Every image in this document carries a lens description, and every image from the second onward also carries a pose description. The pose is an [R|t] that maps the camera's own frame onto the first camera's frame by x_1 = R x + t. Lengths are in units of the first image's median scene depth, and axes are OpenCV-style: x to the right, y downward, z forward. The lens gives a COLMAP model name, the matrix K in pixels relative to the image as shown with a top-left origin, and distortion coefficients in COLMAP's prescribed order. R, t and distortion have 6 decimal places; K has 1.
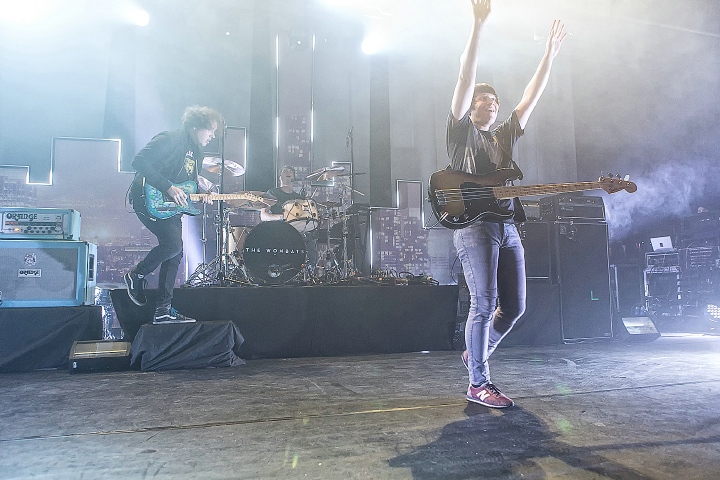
lens RADIAL K [[496.4, 0, 360.7], [0, 496.4, 237.6], [0, 0, 1]] dist [0.005880, -0.002600]
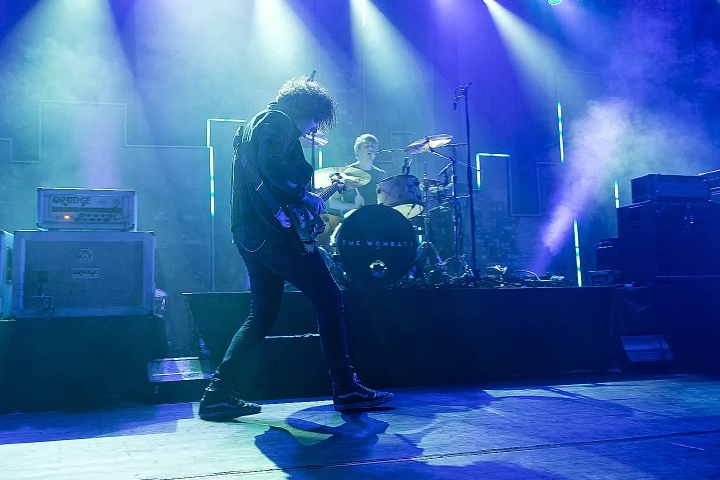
lens RADIAL K [[658.9, 0, 375.6], [0, 658.9, 245.5], [0, 0, 1]] dist [0.020546, 0.000000]
pose [[0.999869, -0.008414, -0.013819, -0.175066], [0.008707, 0.999737, 0.021230, 0.008739], [0.013637, -0.021348, 0.999679, -0.020474]]
